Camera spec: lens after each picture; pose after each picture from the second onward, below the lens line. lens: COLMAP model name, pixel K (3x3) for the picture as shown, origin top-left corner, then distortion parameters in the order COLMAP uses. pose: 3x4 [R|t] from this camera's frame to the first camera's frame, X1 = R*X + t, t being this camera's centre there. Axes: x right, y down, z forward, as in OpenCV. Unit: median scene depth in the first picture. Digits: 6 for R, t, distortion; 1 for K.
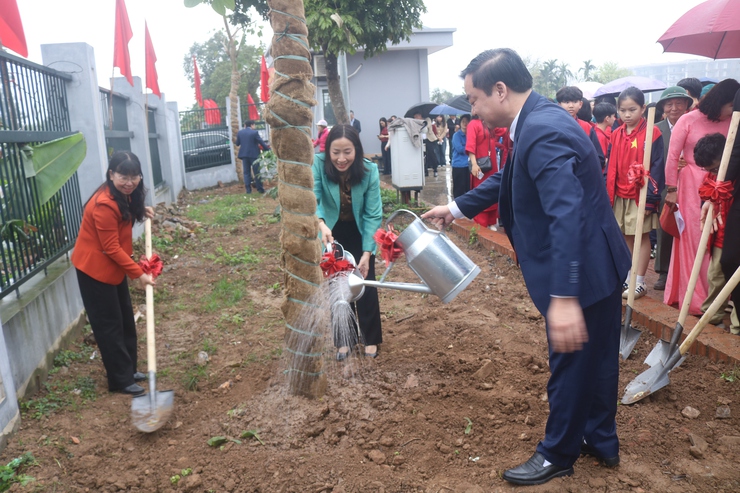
lens RADIAL K [[607.7, 0, 367.6], [0, 607.7, 246.6], [0, 0, 1]] dist [-0.135246, 0.049432]
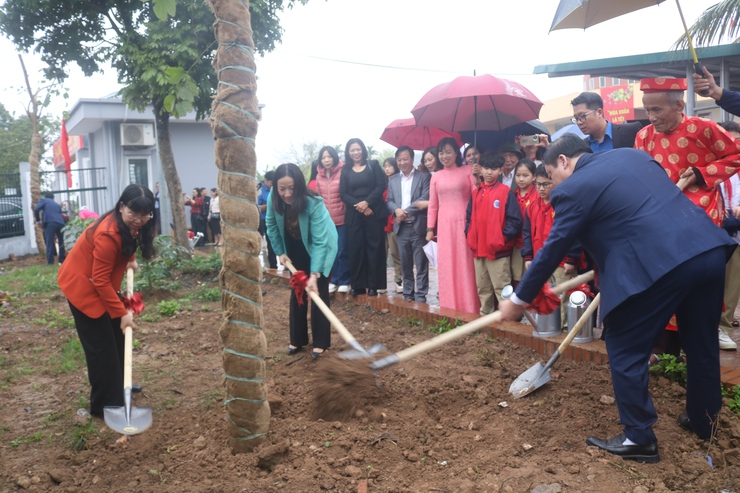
lens RADIAL K [[607.7, 0, 365.9], [0, 607.7, 249.0], [0, 0, 1]] dist [-0.135246, 0.049432]
pose [[0.936808, -0.006909, 0.349776, -0.145166], [0.054295, 0.990562, -0.125851, 0.058754], [-0.345605, 0.136889, 0.928342, 0.029613]]
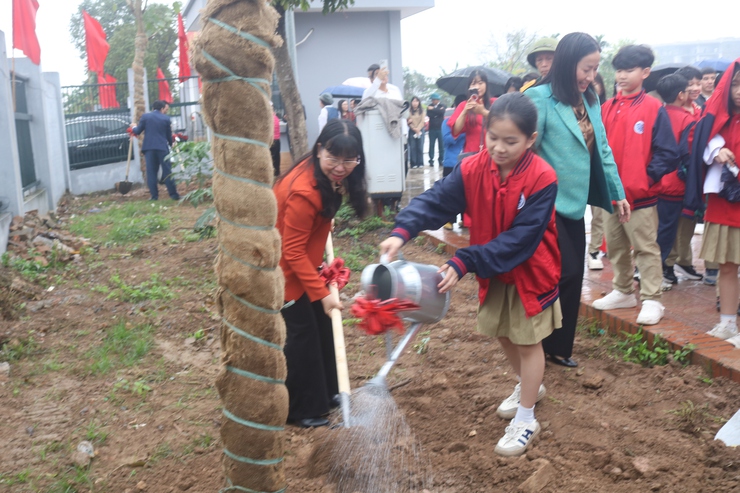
lens RADIAL K [[778.6, 0, 363.7], [0, 778.6, 250.6], [0, 0, 1]] dist [-0.081792, 0.000000]
pose [[0.997673, 0.006730, 0.067853, -0.028127], [-0.004845, 0.999599, -0.027897, -0.005387], [-0.068014, 0.027503, 0.997305, 0.127129]]
